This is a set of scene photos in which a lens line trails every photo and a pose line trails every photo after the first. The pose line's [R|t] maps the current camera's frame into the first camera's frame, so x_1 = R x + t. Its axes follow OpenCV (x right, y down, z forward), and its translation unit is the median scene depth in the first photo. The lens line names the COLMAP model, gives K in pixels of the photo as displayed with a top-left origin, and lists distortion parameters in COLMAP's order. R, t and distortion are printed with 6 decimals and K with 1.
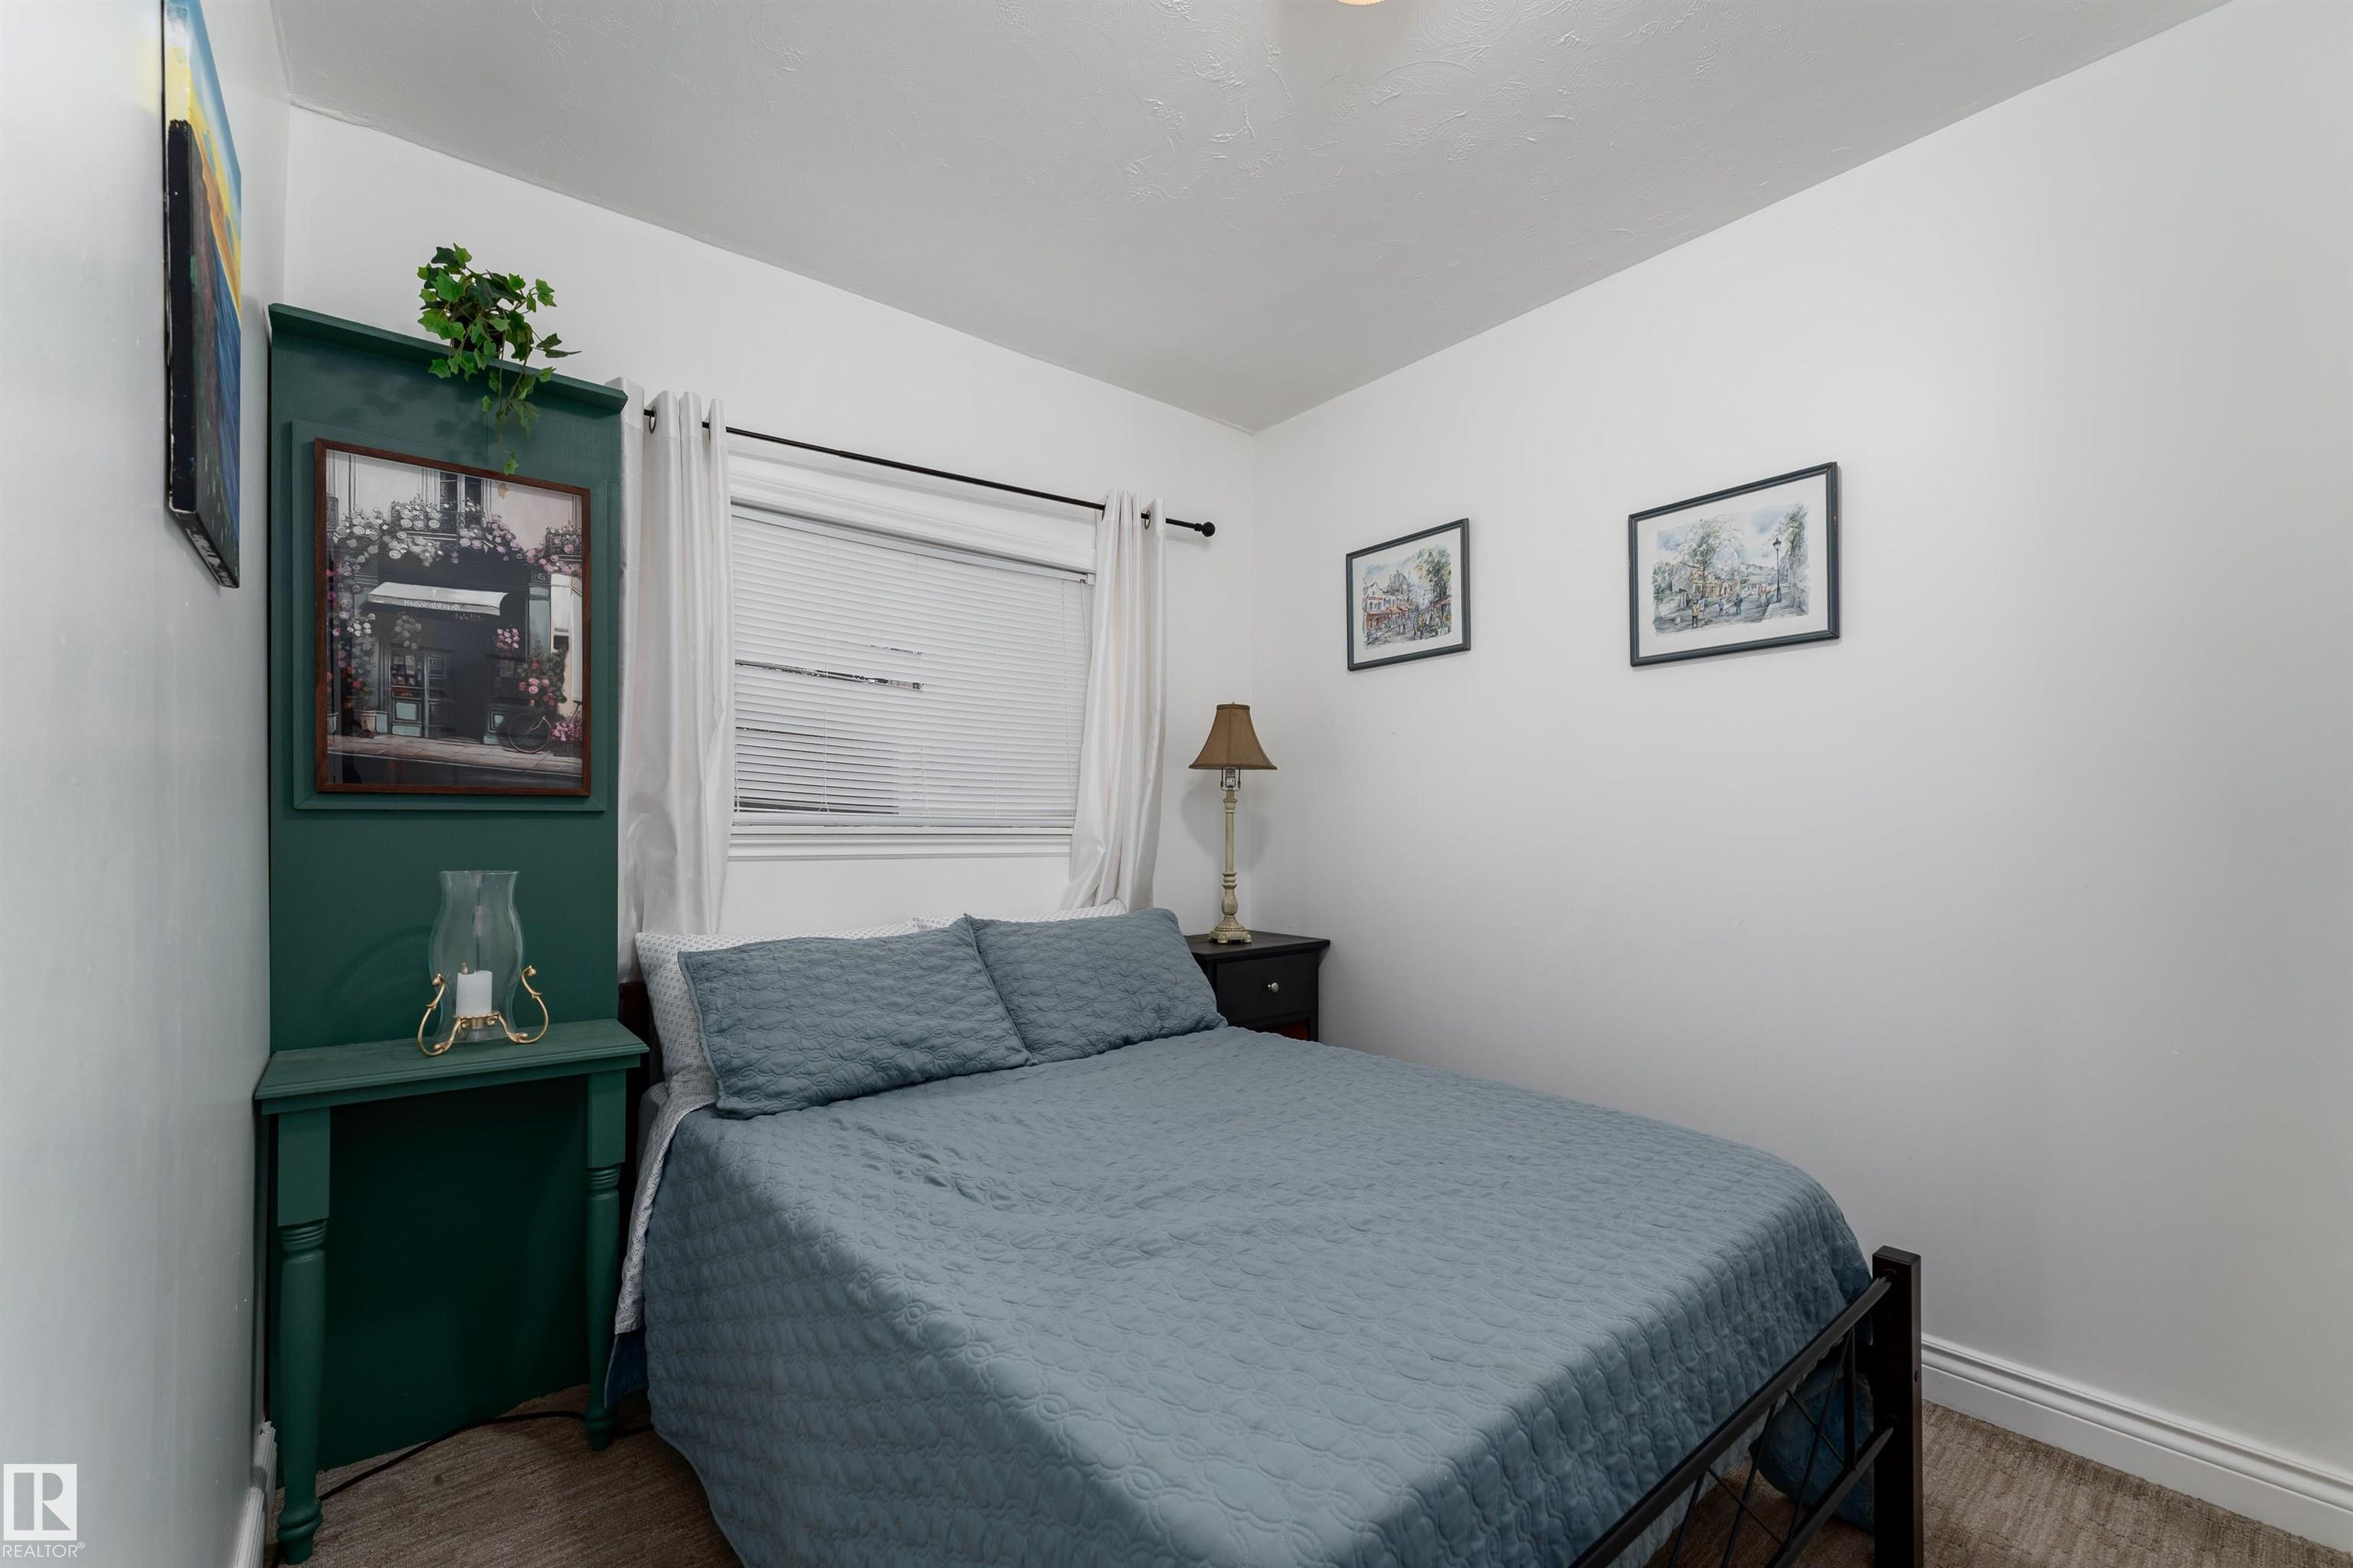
lens RADIAL K [[966.8, 0, 1178.0], [0, 966.8, 842.8], [0, 0, 1]] dist [-0.000010, 0.000011]
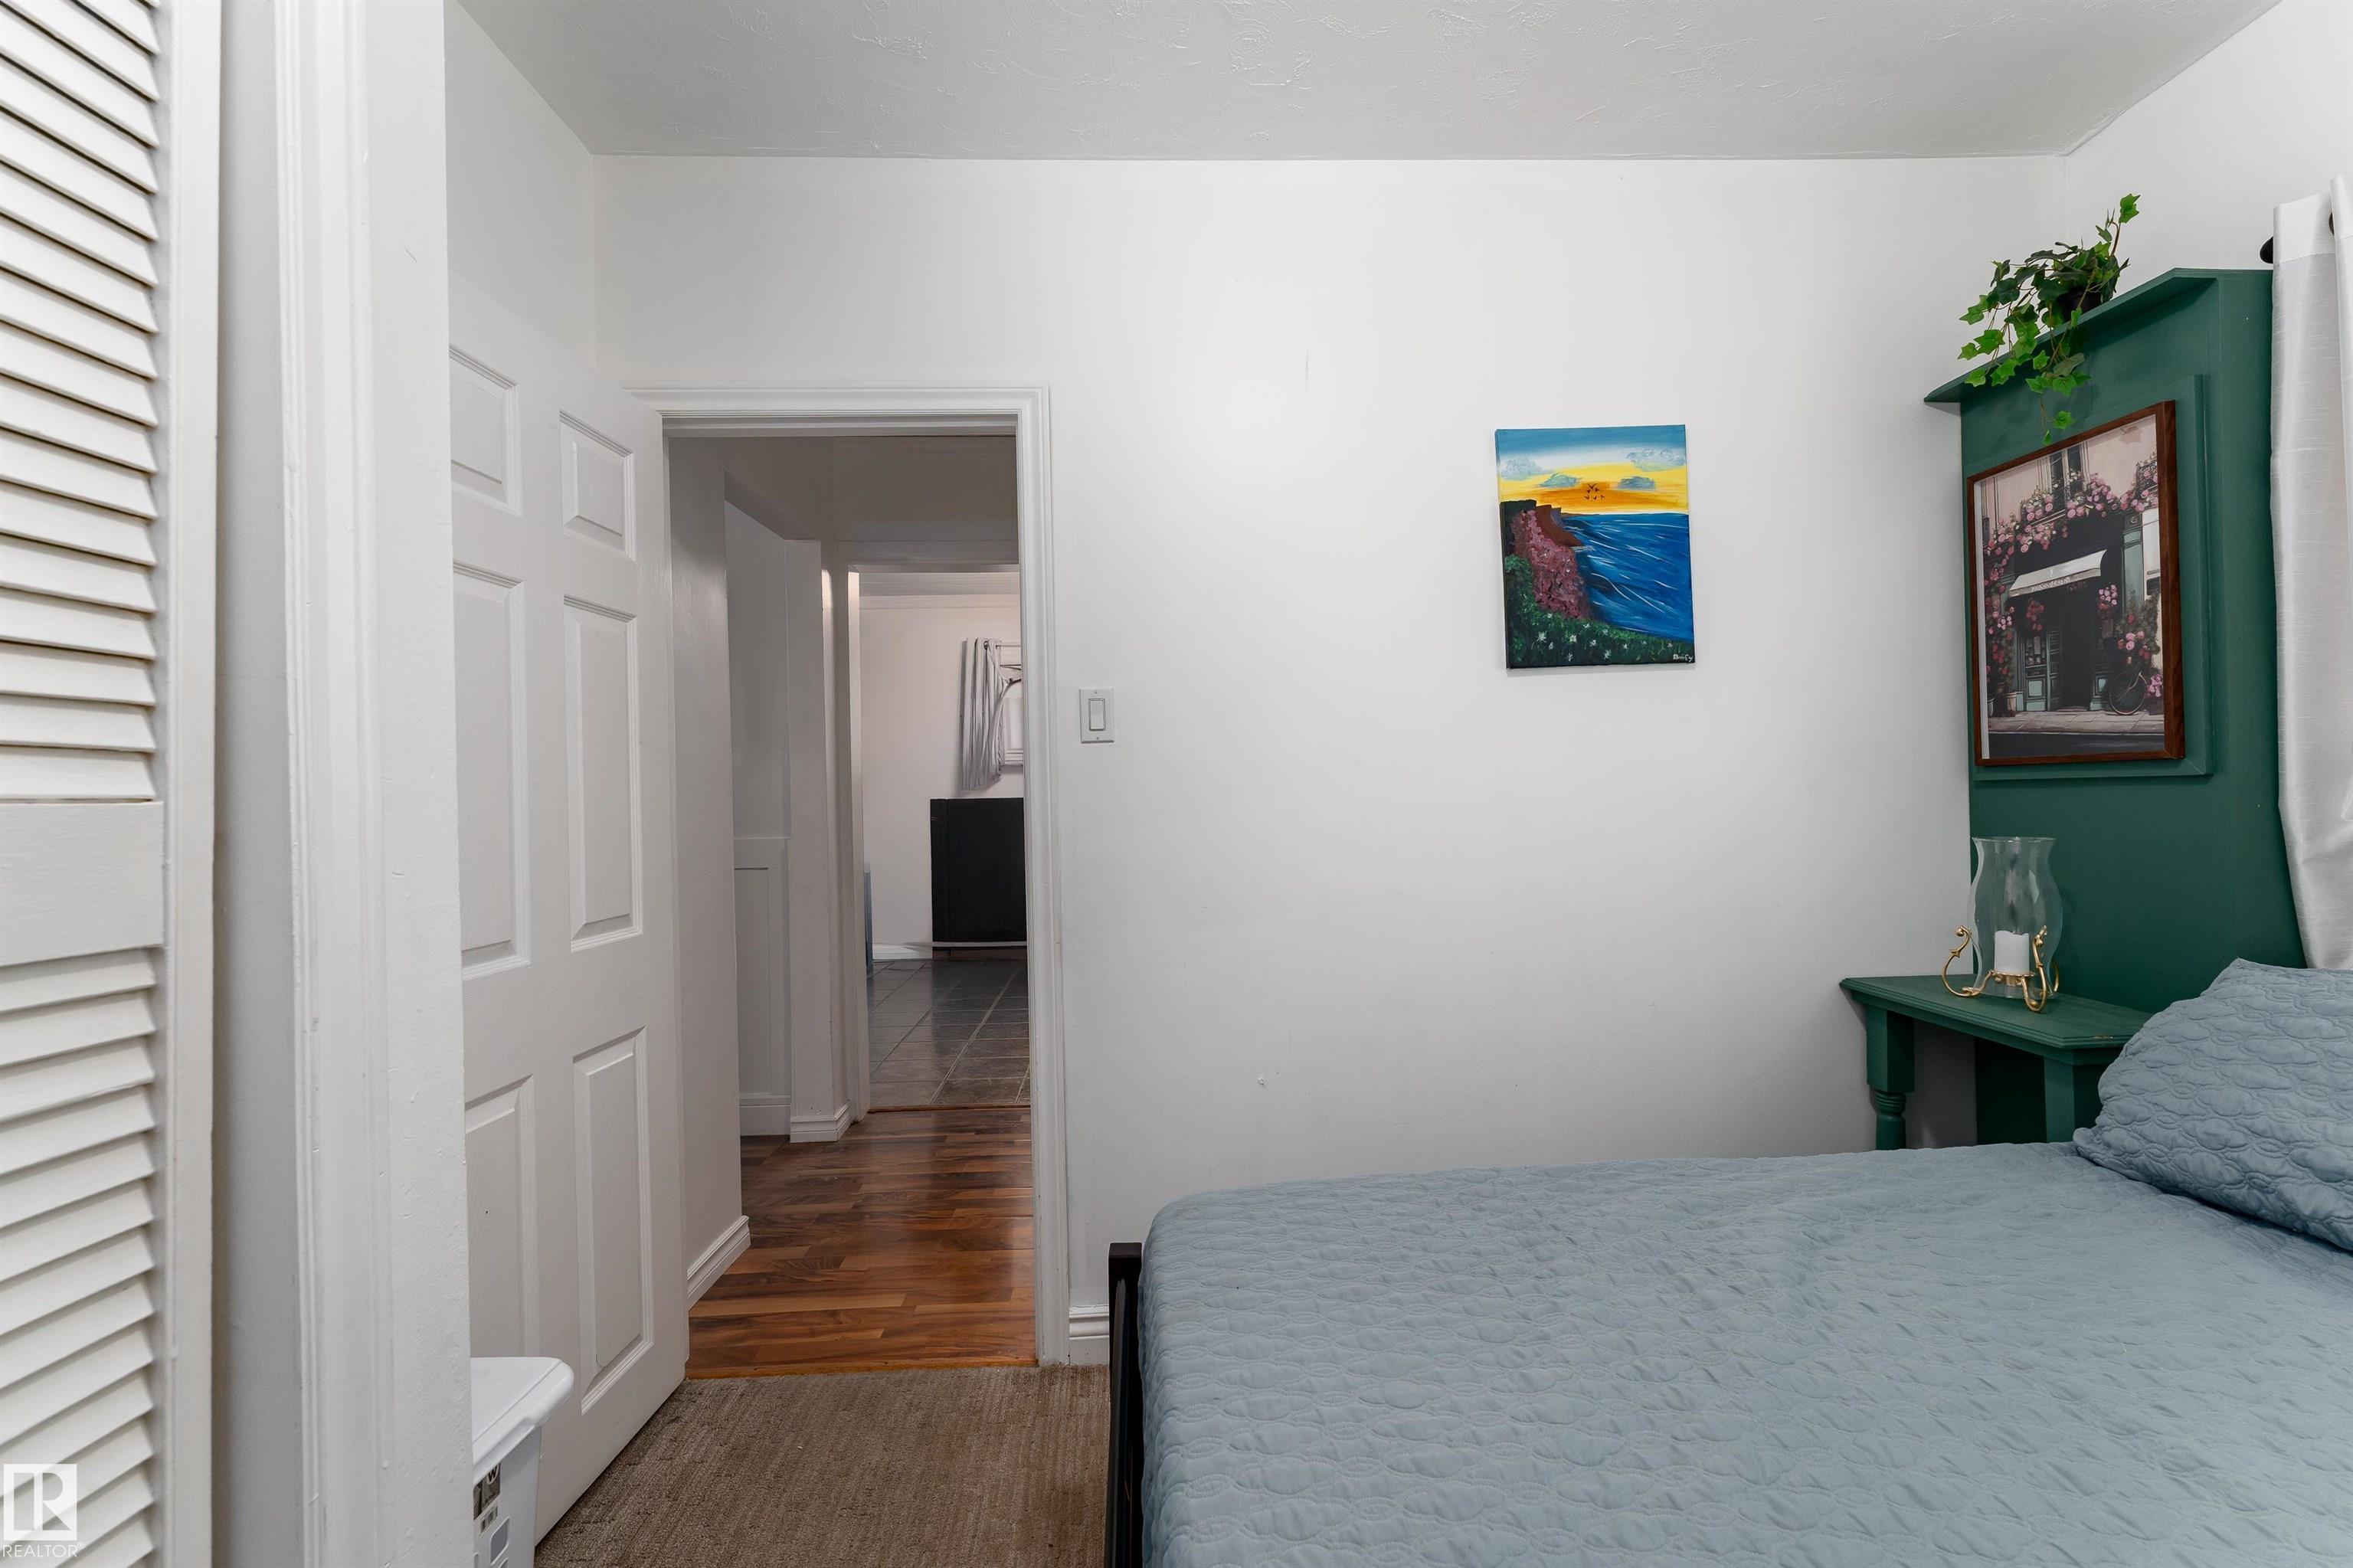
lens RADIAL K [[997.8, 0, 1168.9], [0, 997.8, 792.0], [0, 0, 1]] dist [-0.000368, -0.000102]
pose [[-0.603342, 0.011393, -0.797401, 0.665578], [0.013174, 0.999904, 0.004318, -0.036051], [0.797374, -0.007900, -0.603434, 0.869883]]
